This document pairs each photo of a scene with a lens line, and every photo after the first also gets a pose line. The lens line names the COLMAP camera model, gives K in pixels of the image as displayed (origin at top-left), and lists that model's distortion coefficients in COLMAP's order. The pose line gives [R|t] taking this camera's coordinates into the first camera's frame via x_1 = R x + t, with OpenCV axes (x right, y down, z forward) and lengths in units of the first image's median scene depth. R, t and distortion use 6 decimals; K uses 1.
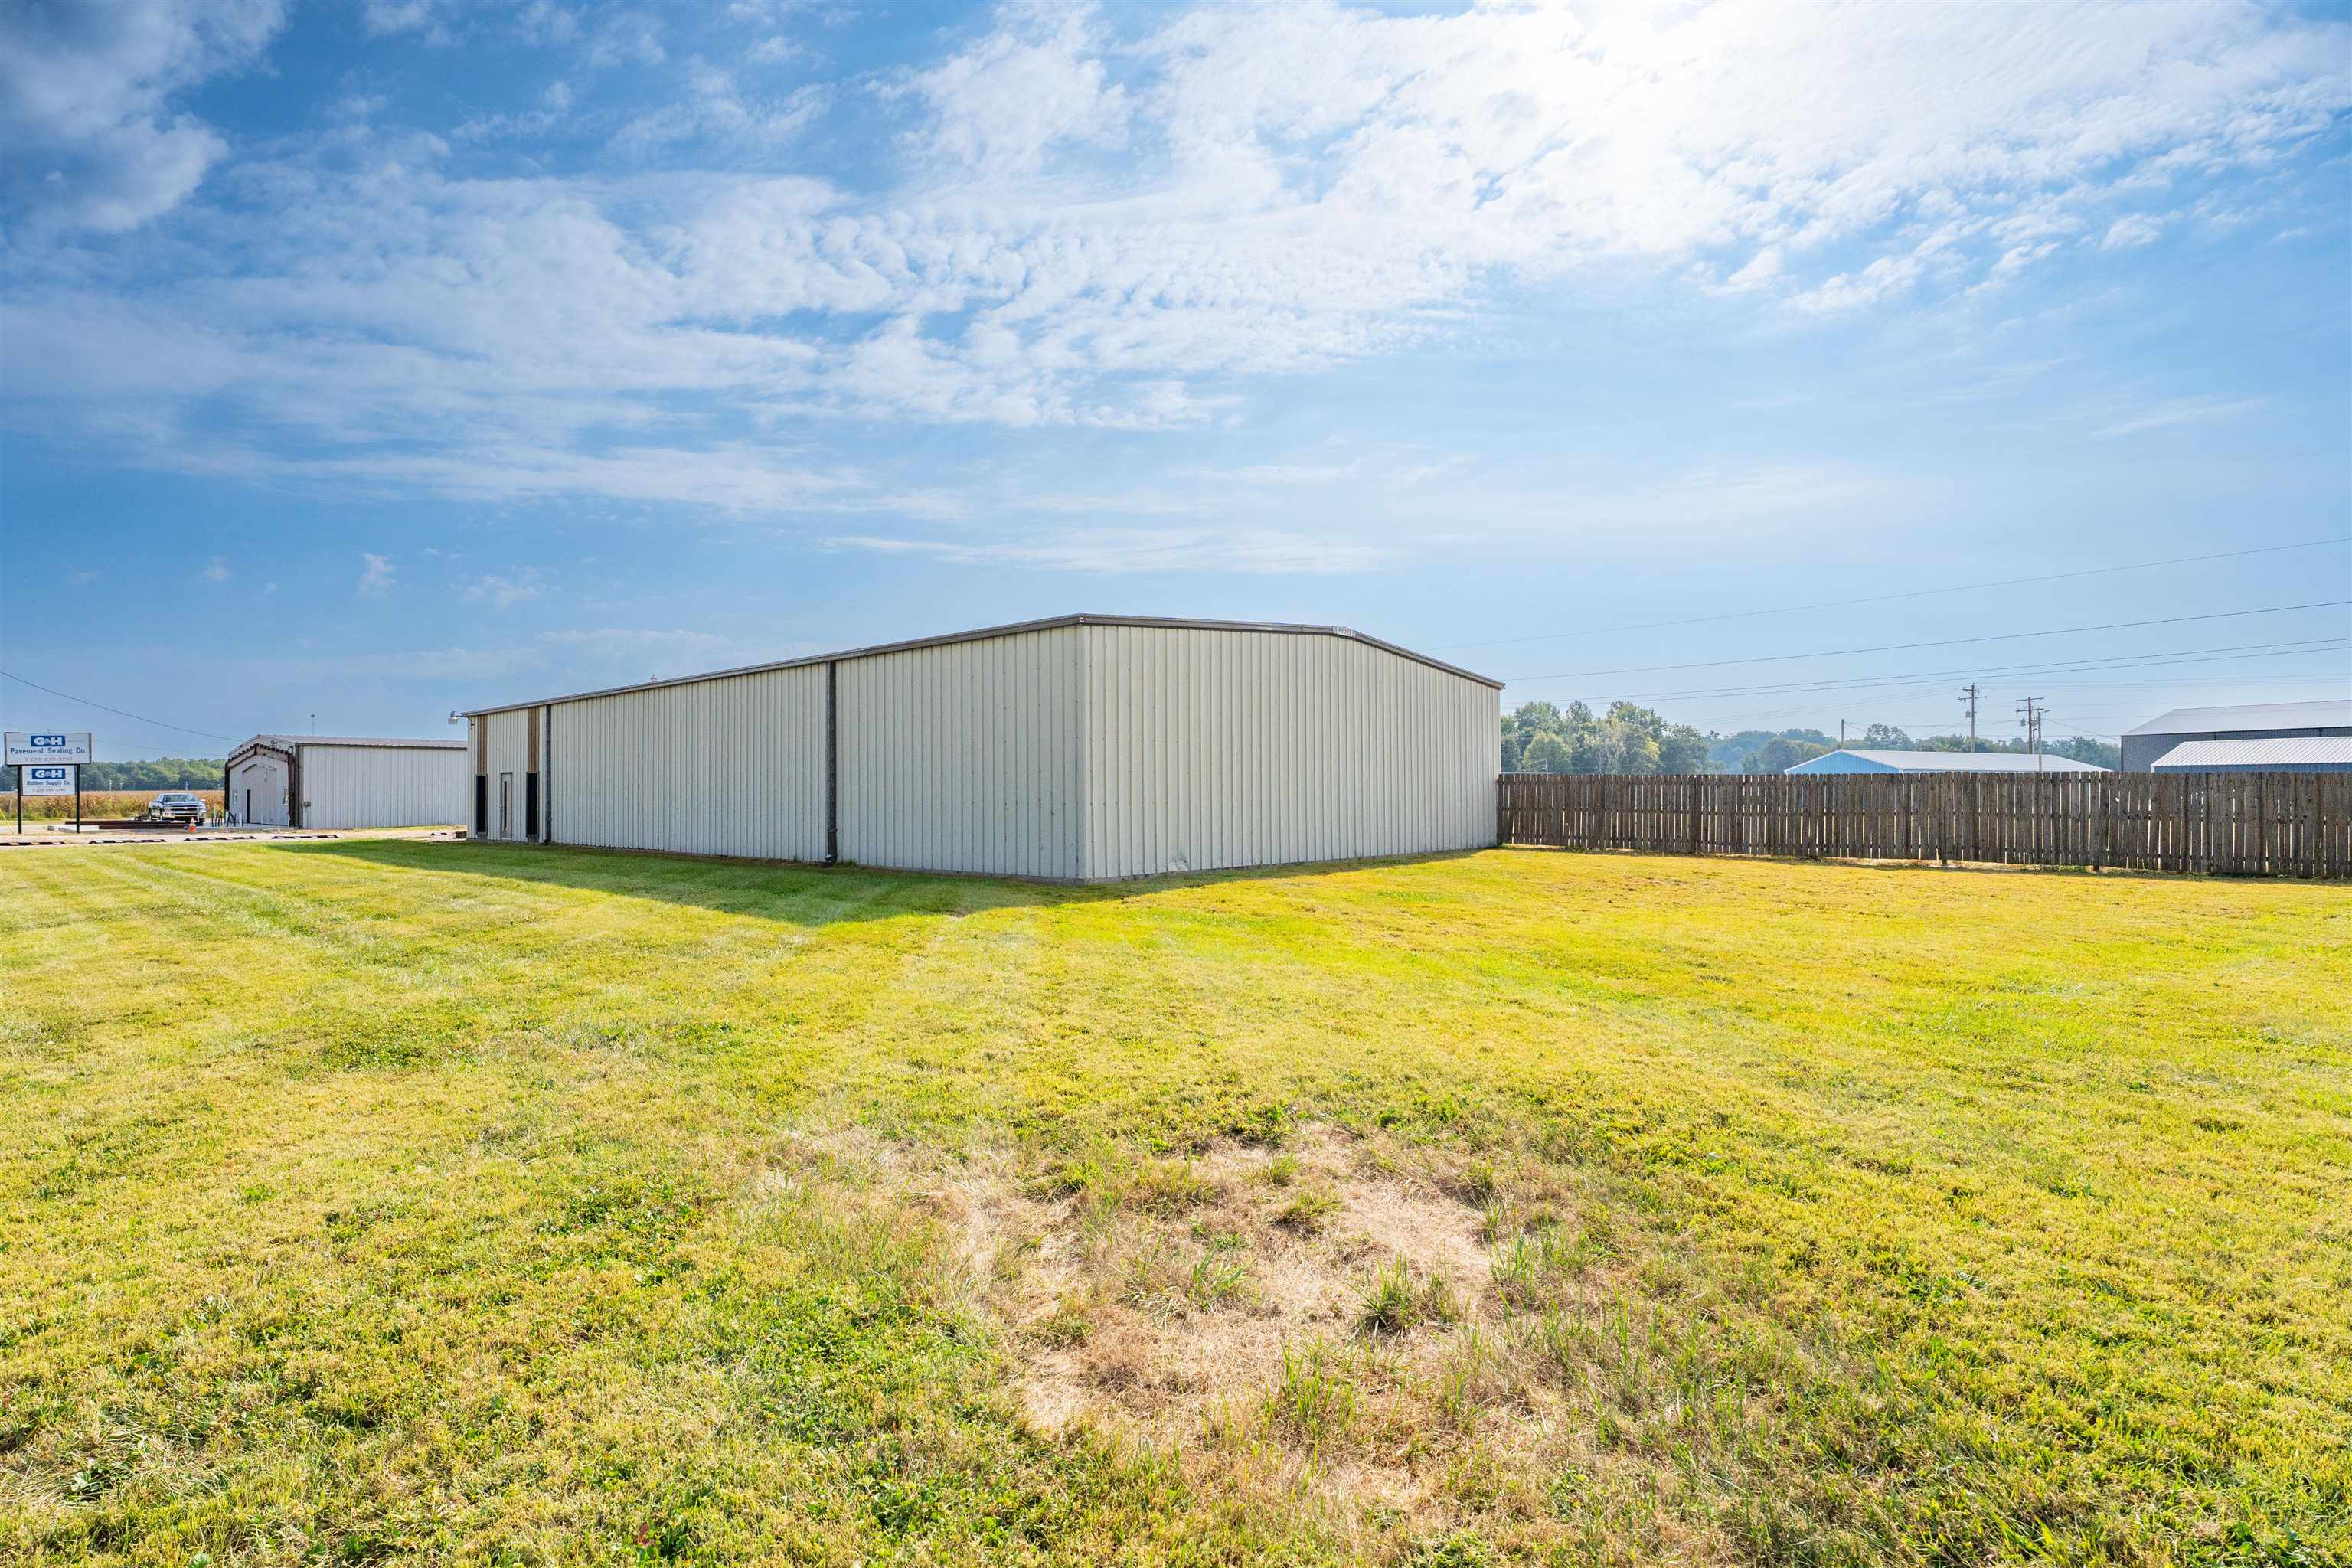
lens RADIAL K [[1136.6, 0, 1176.1], [0, 1136.6, 783.1], [0, 0, 1]] dist [0.003520, 0.000499]
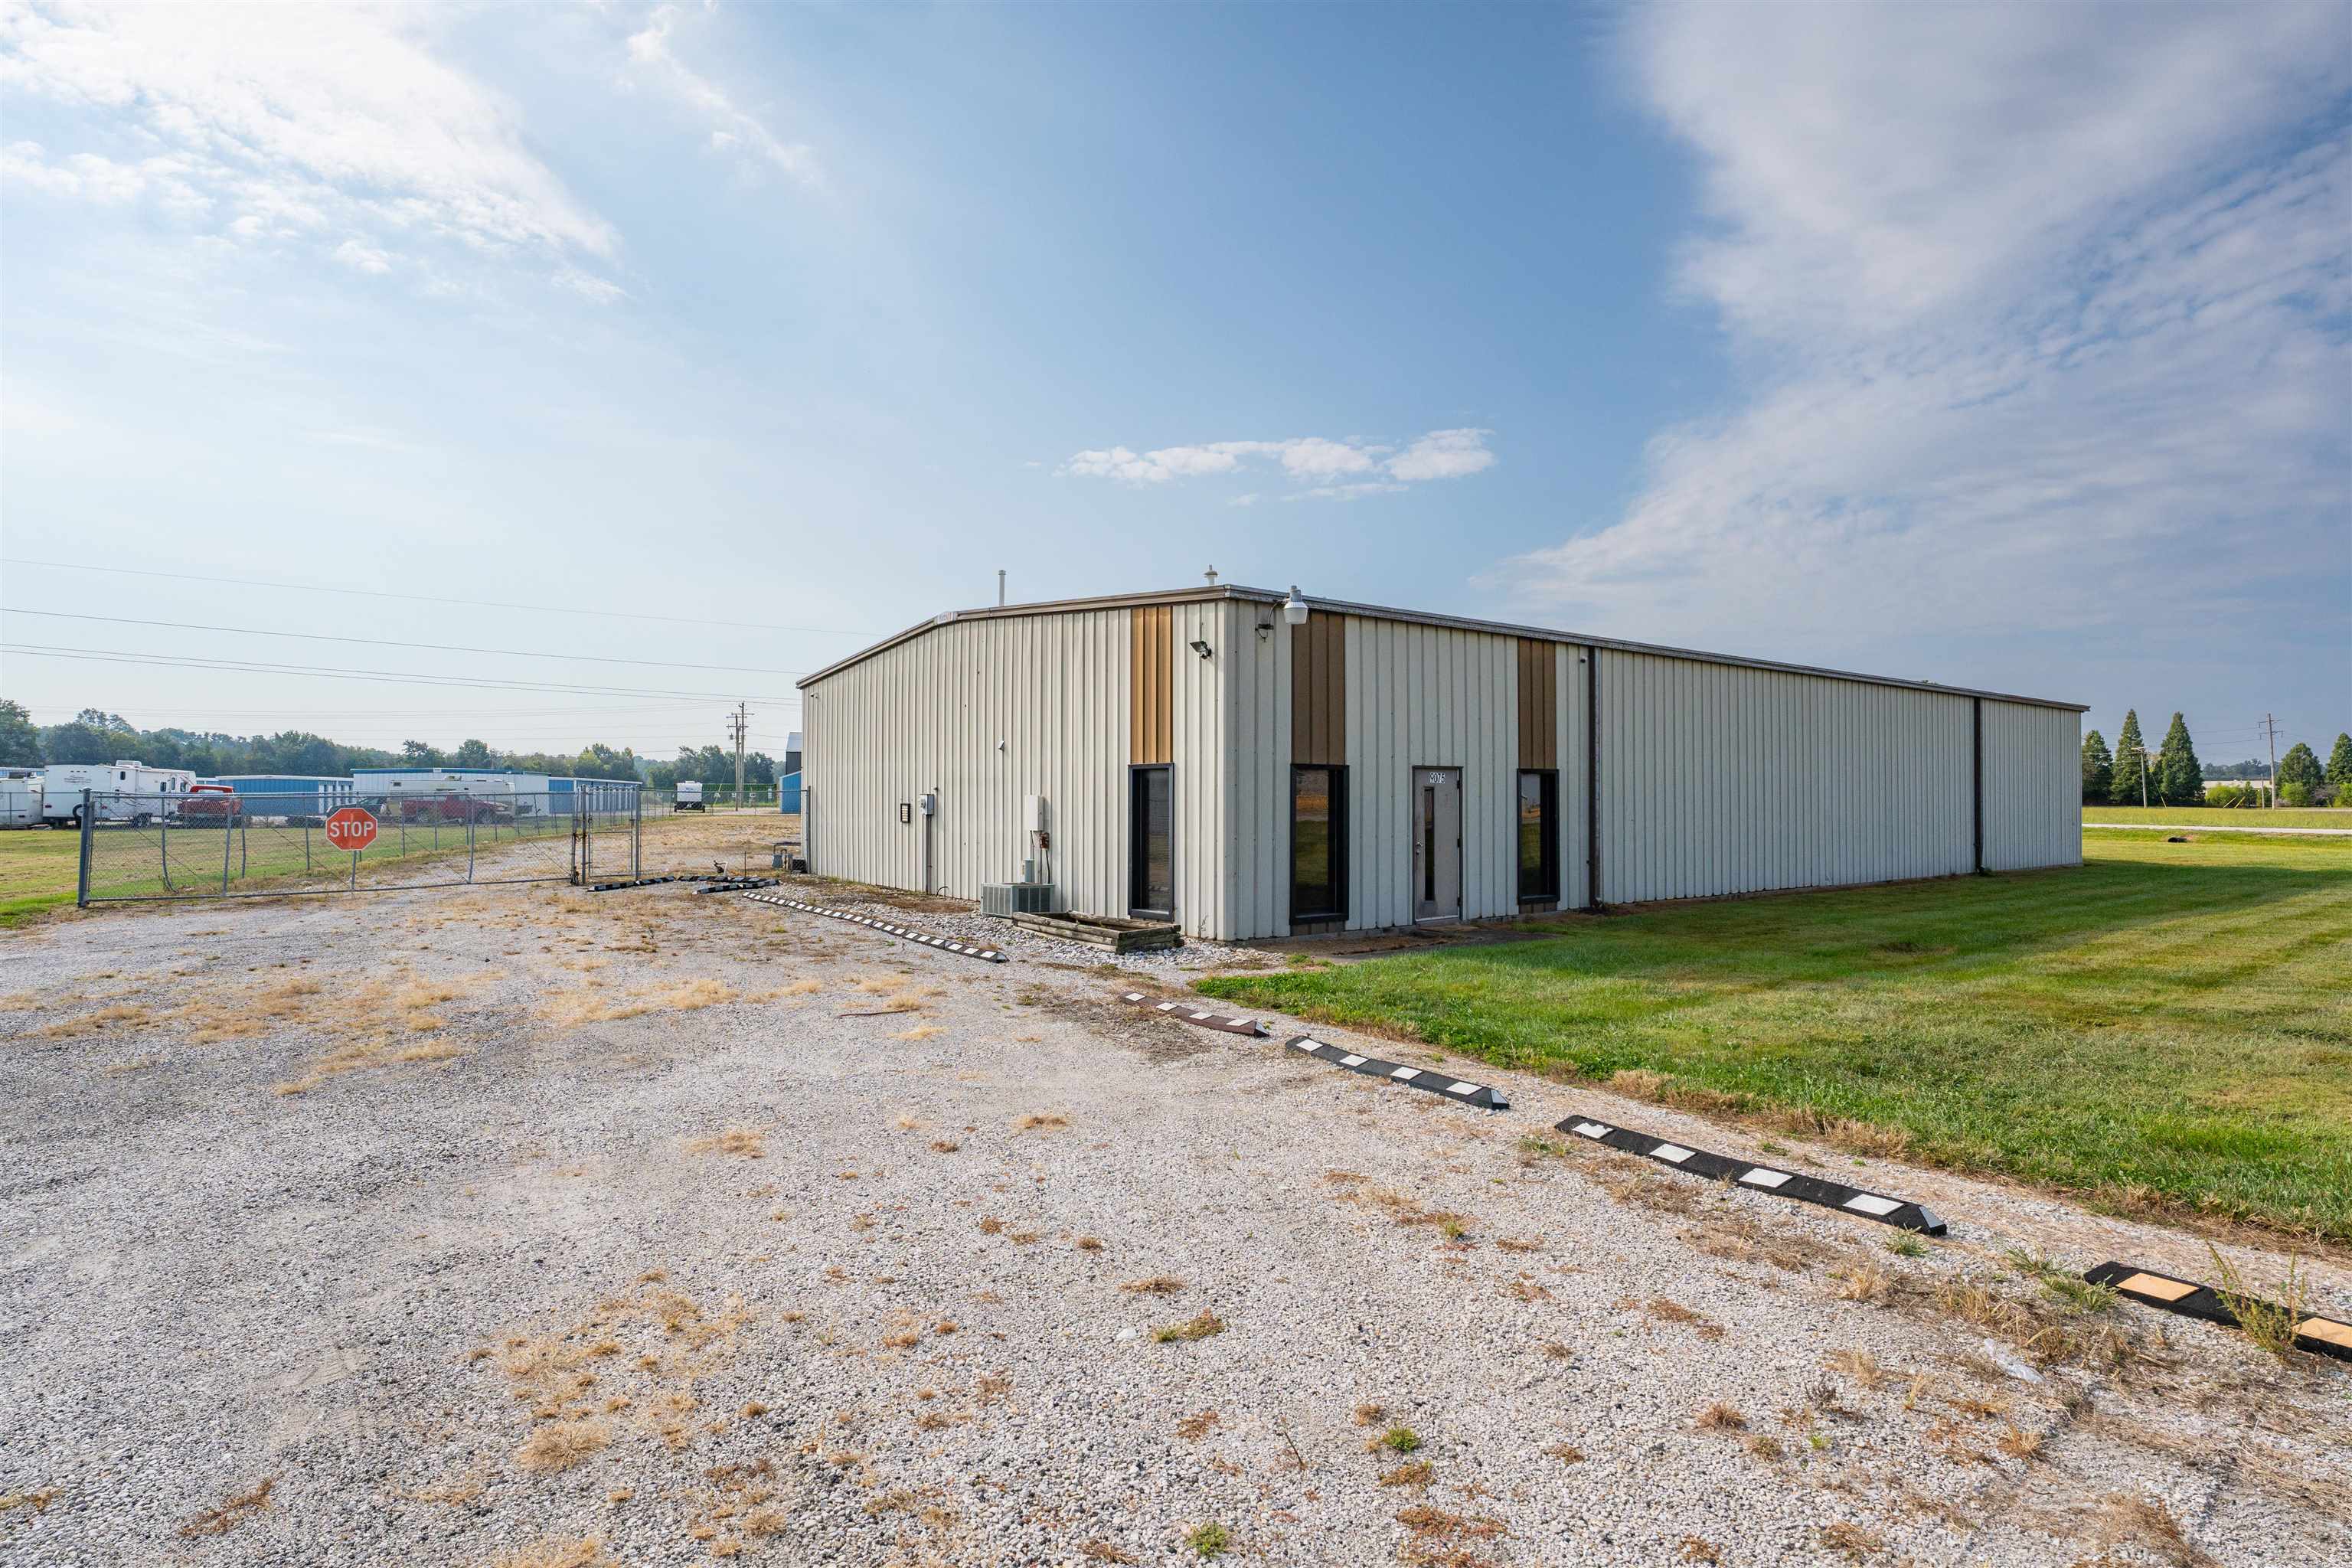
lens RADIAL K [[1217.8, 0, 1173.5], [0, 1217.8, 786.3], [0, 0, 1]] dist [0.002393, 0.000563]
pose [[0.177861, 0.015142, 0.983939, -1.218363], [-0.007960, 0.999871, -0.013949, 0.005862], [-0.984023, -0.005352, 0.177959, 1.158442]]
